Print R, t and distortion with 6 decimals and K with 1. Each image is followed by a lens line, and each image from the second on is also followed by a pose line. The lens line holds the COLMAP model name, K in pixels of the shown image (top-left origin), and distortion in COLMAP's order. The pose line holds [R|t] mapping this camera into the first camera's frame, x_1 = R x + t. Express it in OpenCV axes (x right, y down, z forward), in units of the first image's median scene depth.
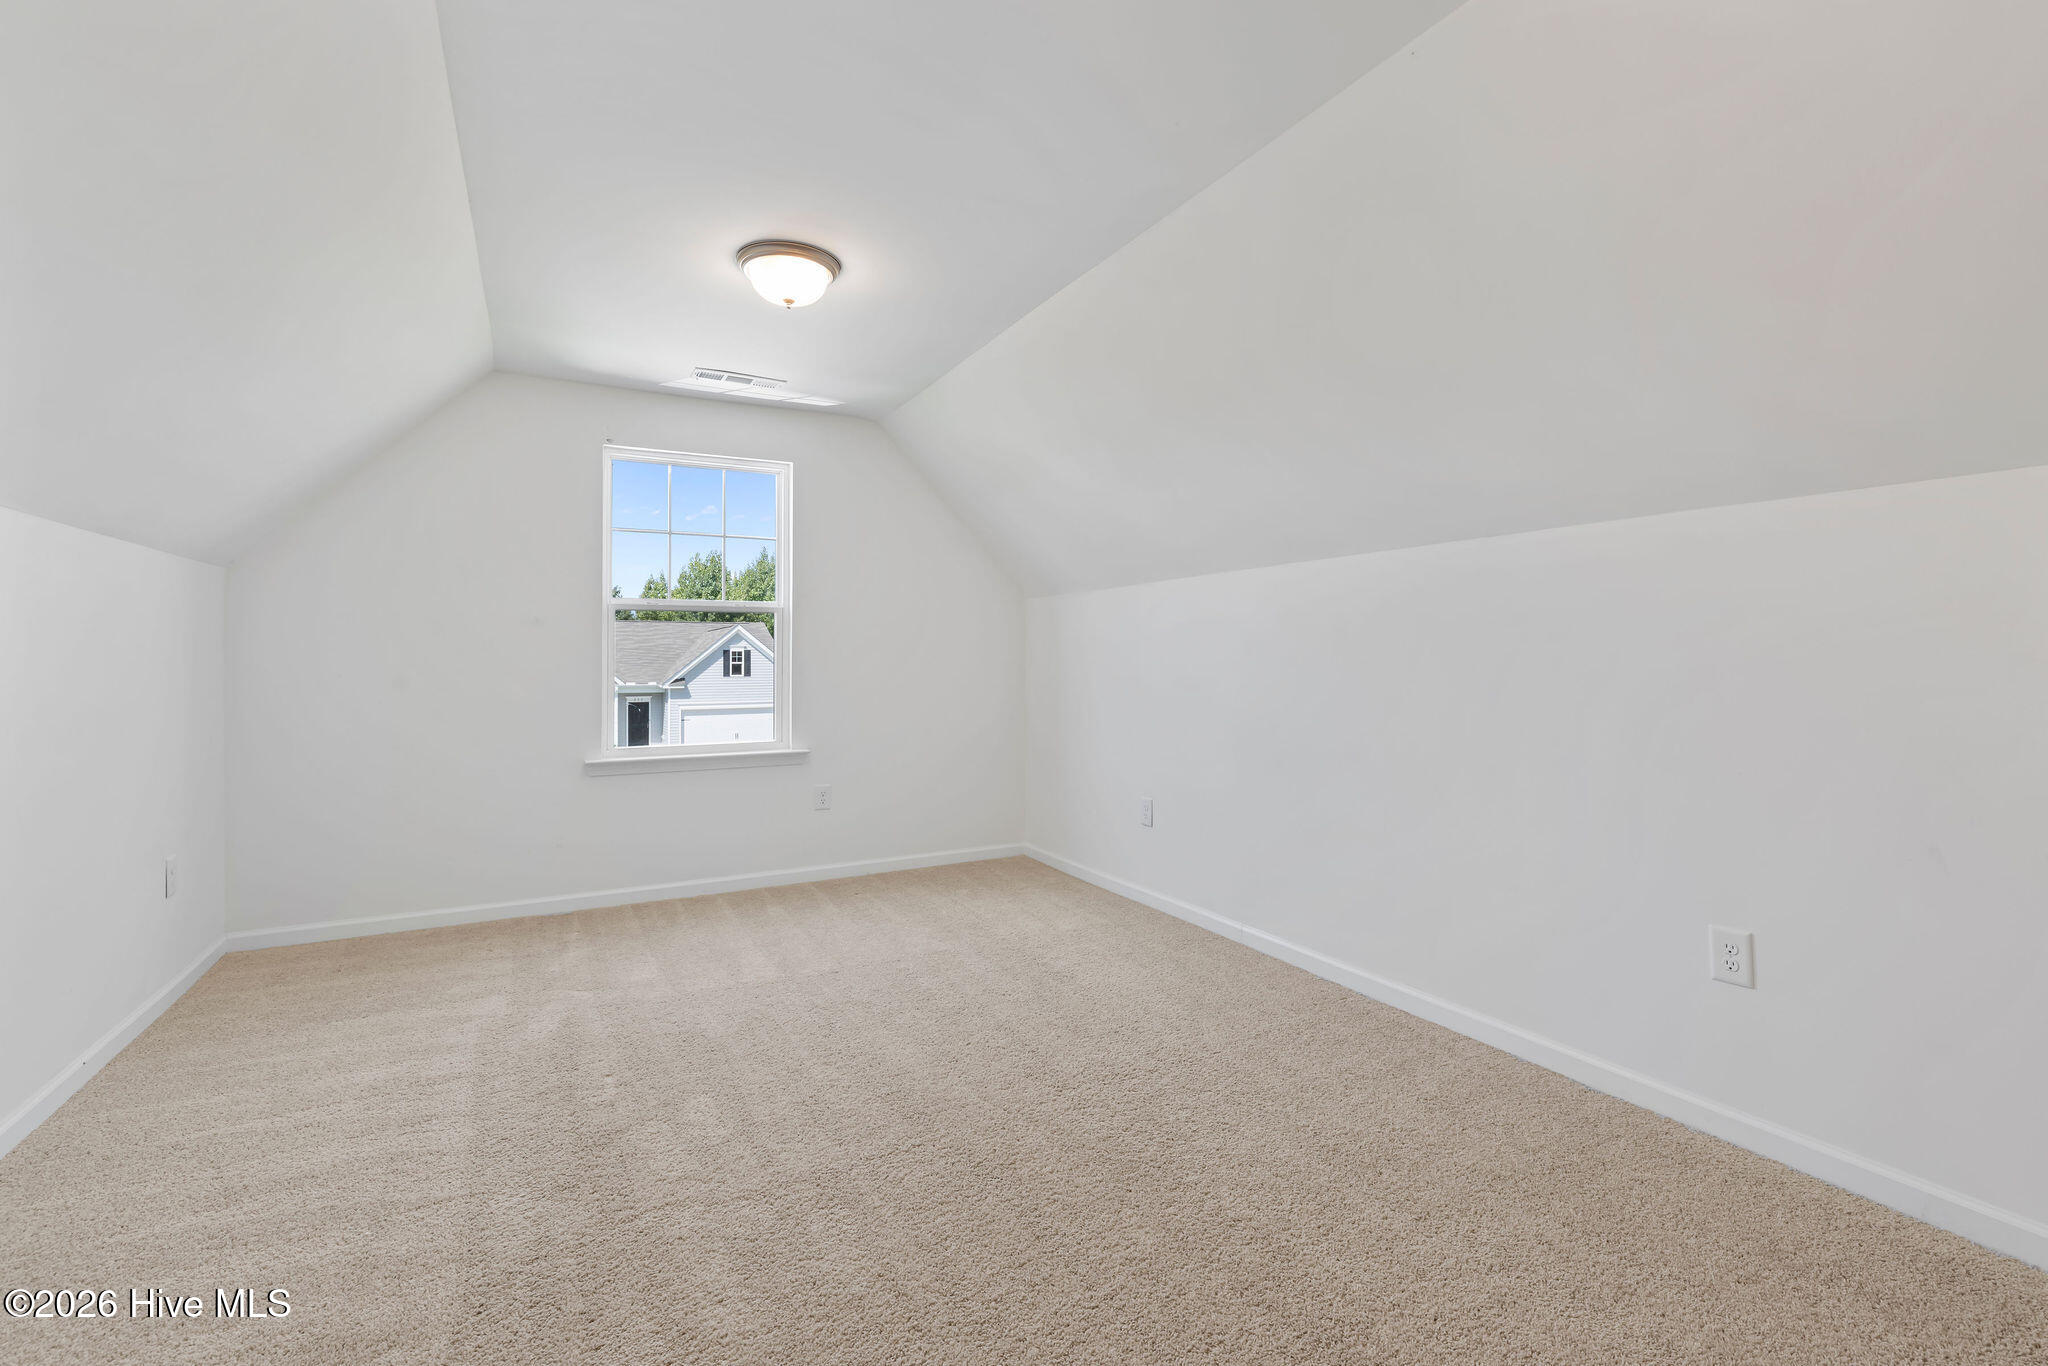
lens RADIAL K [[881.9, 0, 1004.7], [0, 881.9, 652.6], [0, 0, 1]] dist [0.000208, 0.000360]
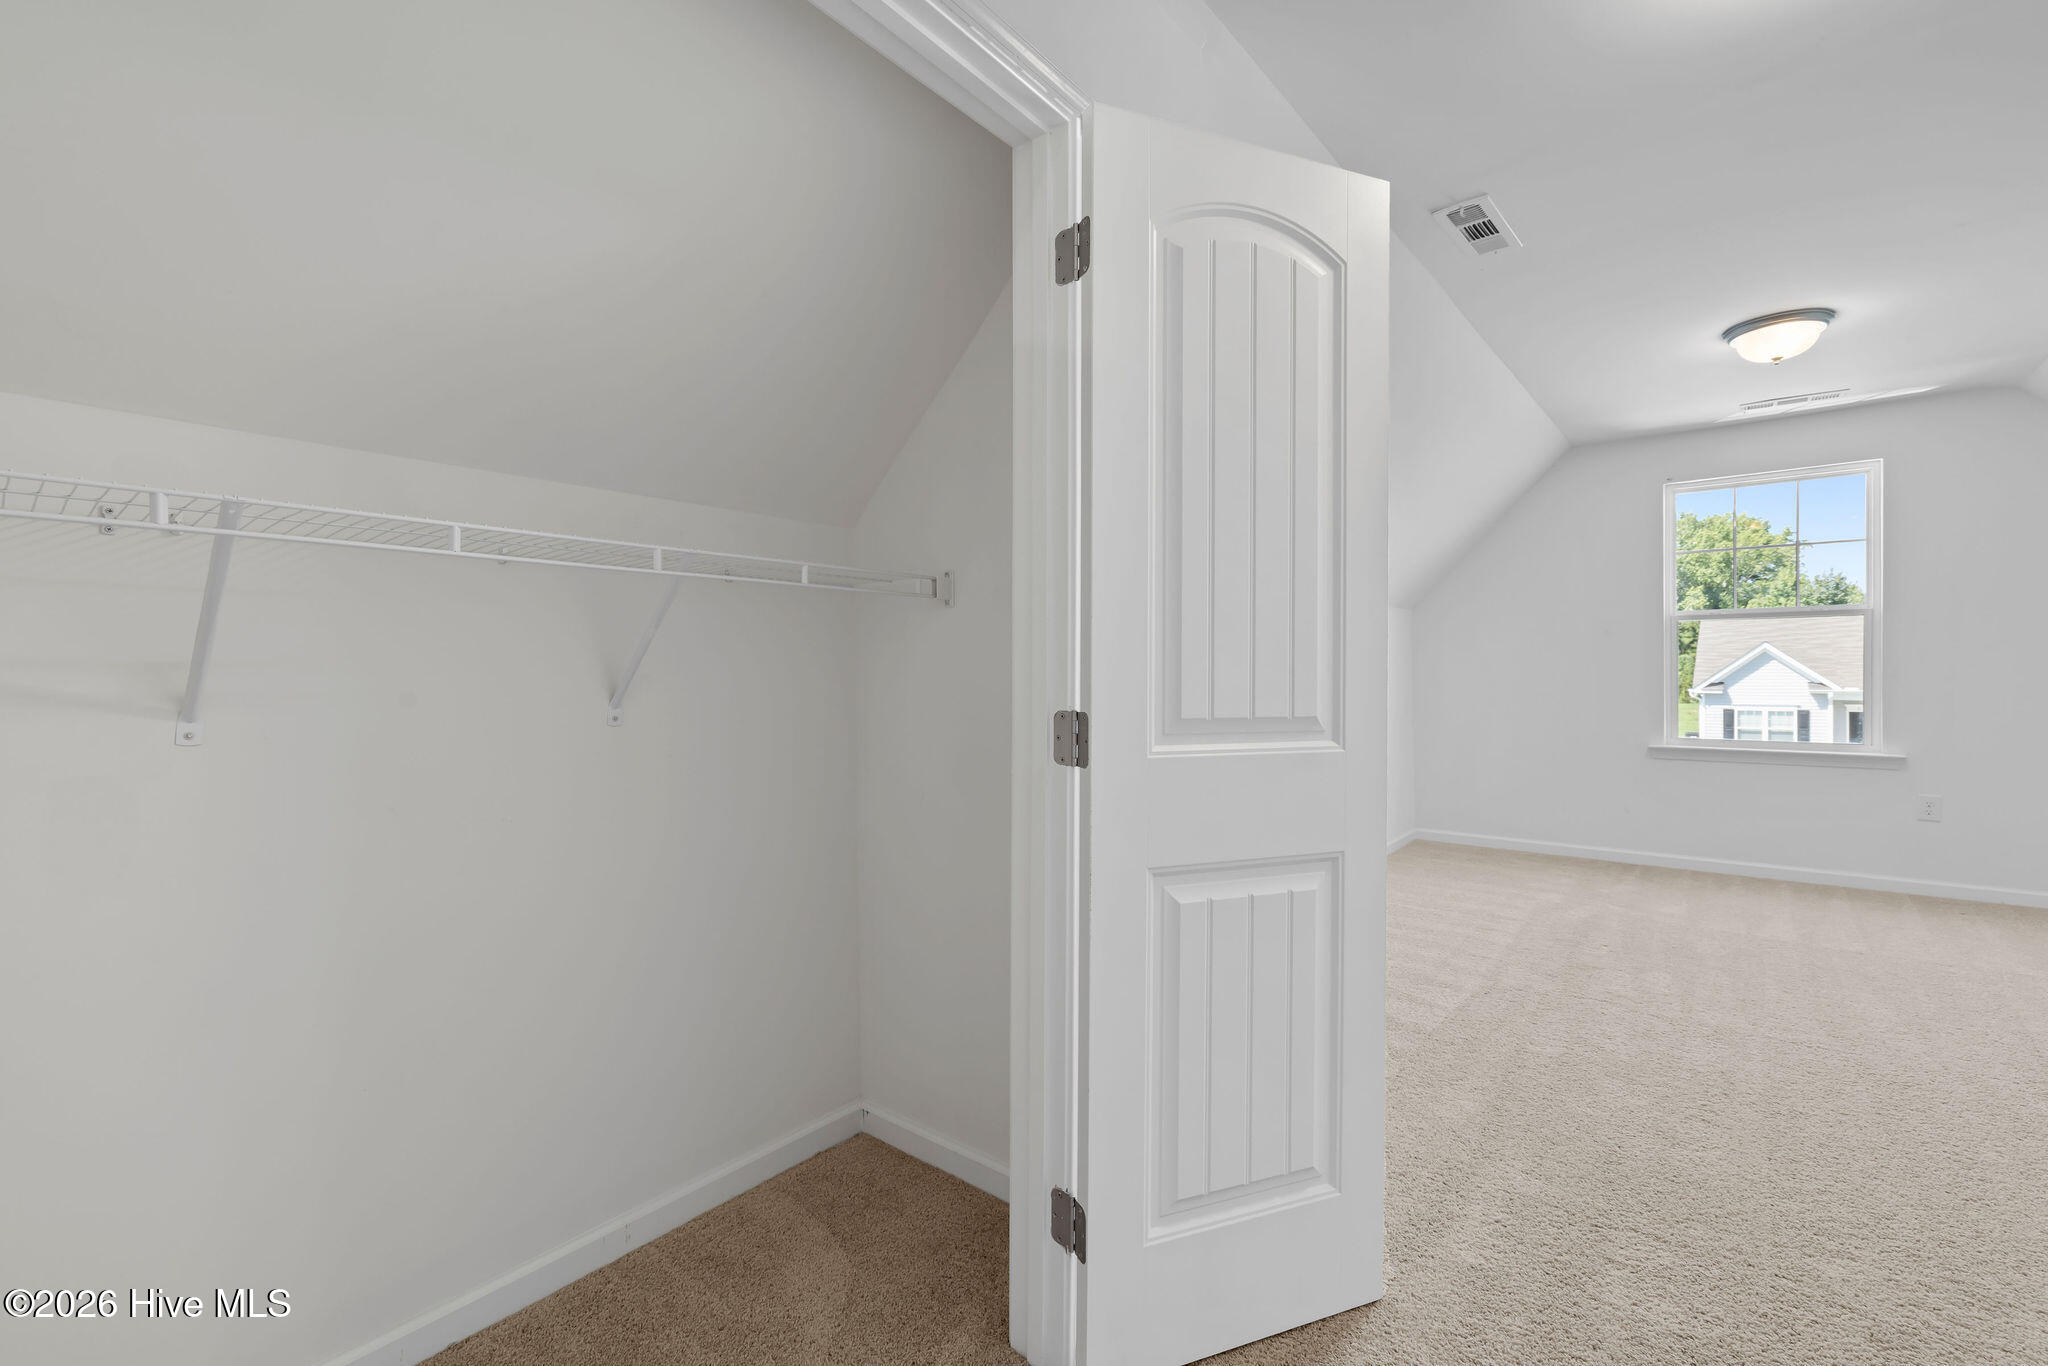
lens RADIAL K [[881.9, 0, 1036.4], [0, 881.9, 667.6], [0, 0, 1]] dist [0.000208, 0.000360]
pose [[0.392512, -0.000787, -0.919747, 0.447113], [0.014206, 0.999886, 0.005207, -0.006104], [0.919637, -0.015110, 0.392478, -0.375556]]
